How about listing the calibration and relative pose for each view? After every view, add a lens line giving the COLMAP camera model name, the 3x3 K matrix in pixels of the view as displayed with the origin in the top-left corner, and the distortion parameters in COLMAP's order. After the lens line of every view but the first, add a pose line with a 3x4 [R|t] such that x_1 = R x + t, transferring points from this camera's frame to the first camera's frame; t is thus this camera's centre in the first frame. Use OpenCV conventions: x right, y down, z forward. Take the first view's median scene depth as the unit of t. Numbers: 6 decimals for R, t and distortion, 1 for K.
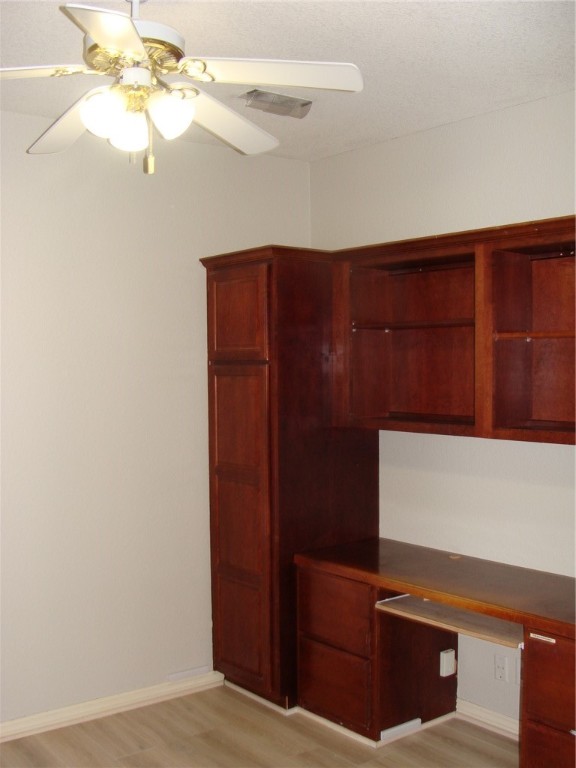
lens RADIAL K [[881.0, 0, 288.0], [0, 881.0, 384.0], [0, 0, 1]] dist [-0.200272, 0.259211]
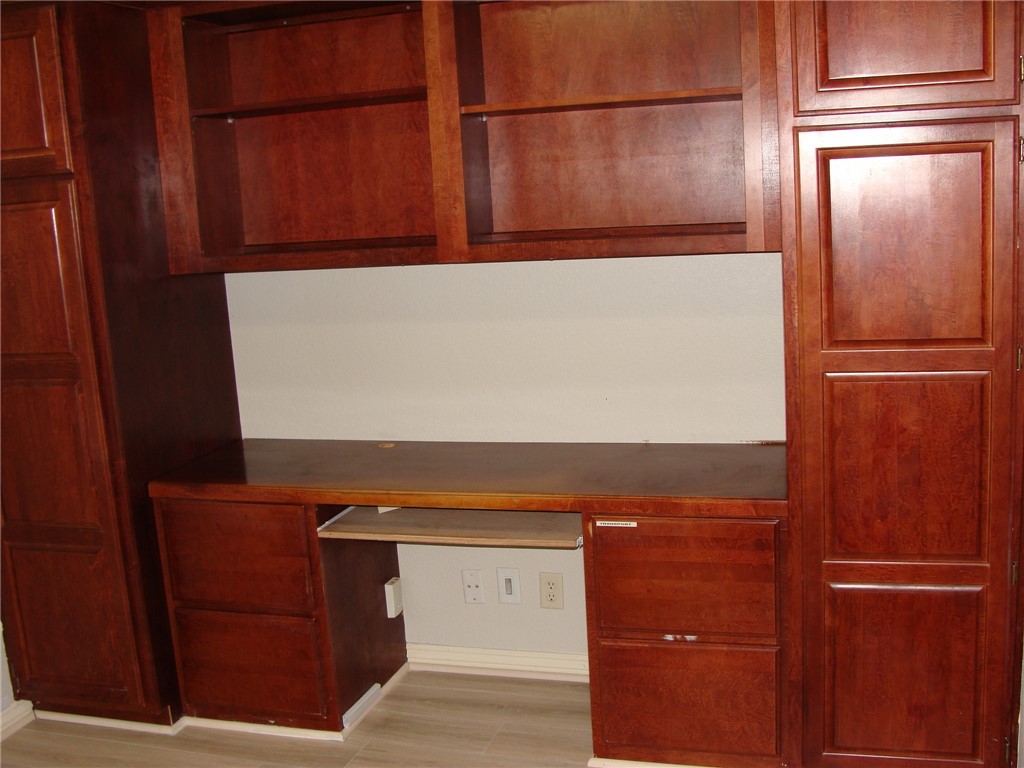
lens RADIAL K [[1174.6, 0, 512.0], [0, 1174.6, 384.0], [0, 0, 1]] dist [-0.200272, 0.259211]
pose [[0.823980, -0.140759, 0.548857, -0.225955], [0.069126, 0.986389, 0.149192, 0.019951], [-0.562387, -0.084991, 0.822495, 0.185505]]
